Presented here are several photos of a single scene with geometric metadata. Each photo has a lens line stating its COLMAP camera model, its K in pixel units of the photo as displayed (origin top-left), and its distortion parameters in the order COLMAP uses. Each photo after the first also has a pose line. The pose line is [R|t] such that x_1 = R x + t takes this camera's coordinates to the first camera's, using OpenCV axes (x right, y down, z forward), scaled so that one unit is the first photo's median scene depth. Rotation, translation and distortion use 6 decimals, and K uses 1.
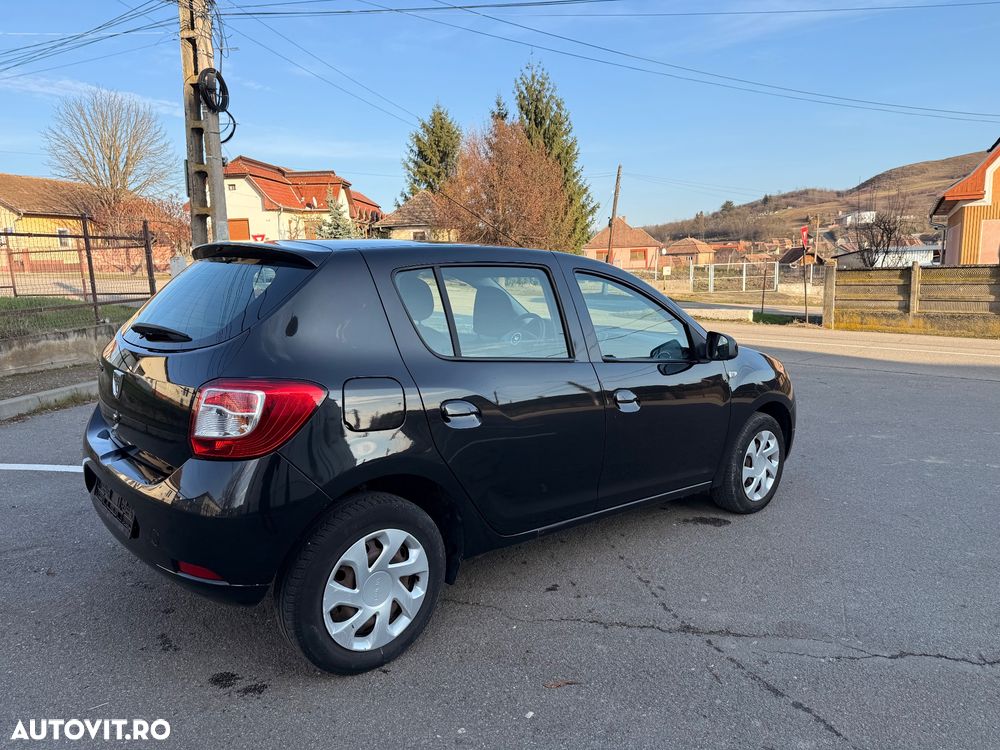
lens RADIAL K [[701.2, 0, 504.5], [0, 701.2, 384.4], [0, 0, 1]] dist [0.030044, -0.035705]
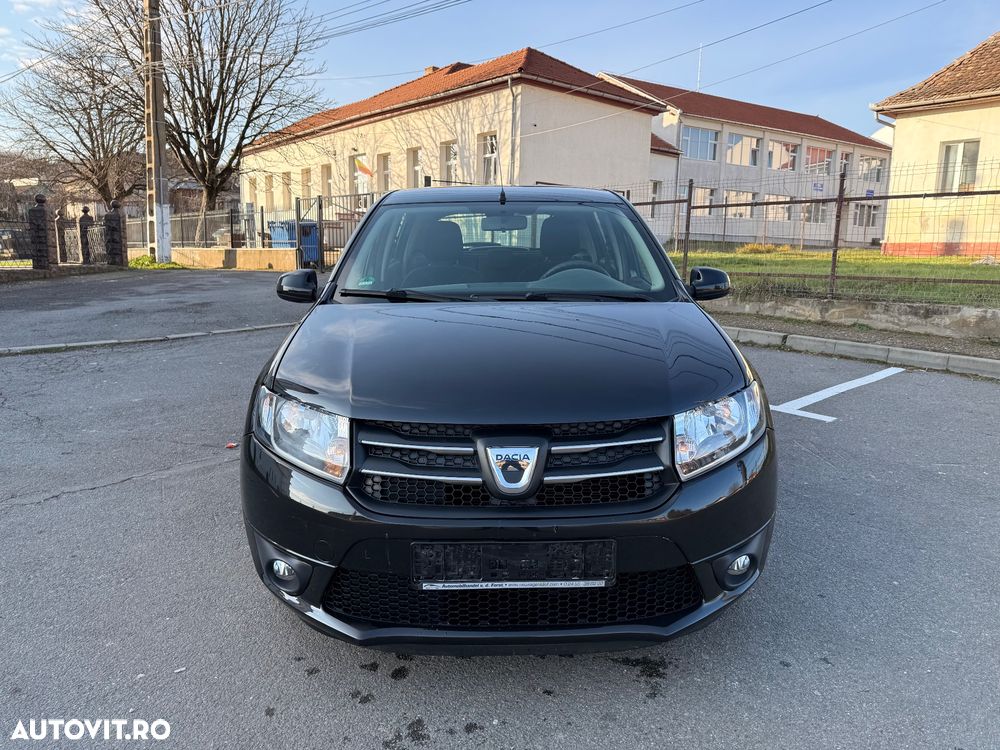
lens RADIAL K [[701.2, 0, 501.5], [0, 701.2, 373.6], [0, 0, 1]] dist [0.030044, -0.035705]
pose [[-0.664179, 0.129602, -0.736254, 0.673301], [-0.133232, 0.948570, 0.287165, -0.194094], [0.735605, 0.288821, -0.612754, 1.477235]]
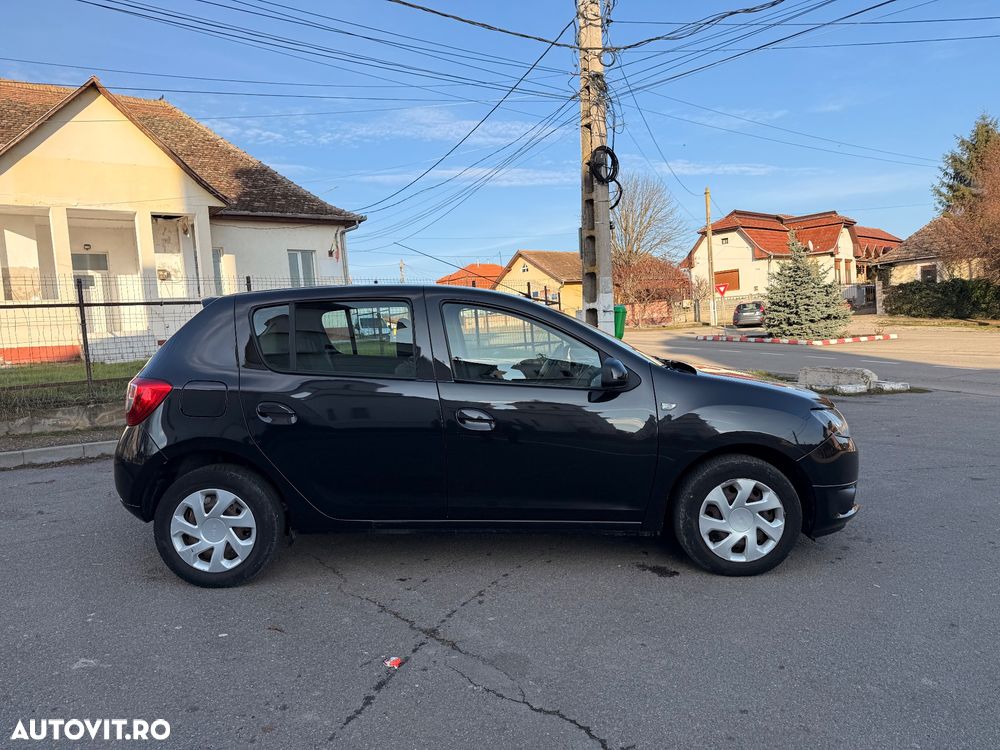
lens RADIAL K [[701.2, 0, 496.1], [0, 701.2, 385.4], [0, 0, 1]] dist [0.030044, -0.035705]
pose [[0.741943, 0.020611, -0.670146, 0.698780], [-0.066560, 0.996854, -0.043031, 0.011834], [0.667151, 0.076531, 0.740980, 0.172629]]
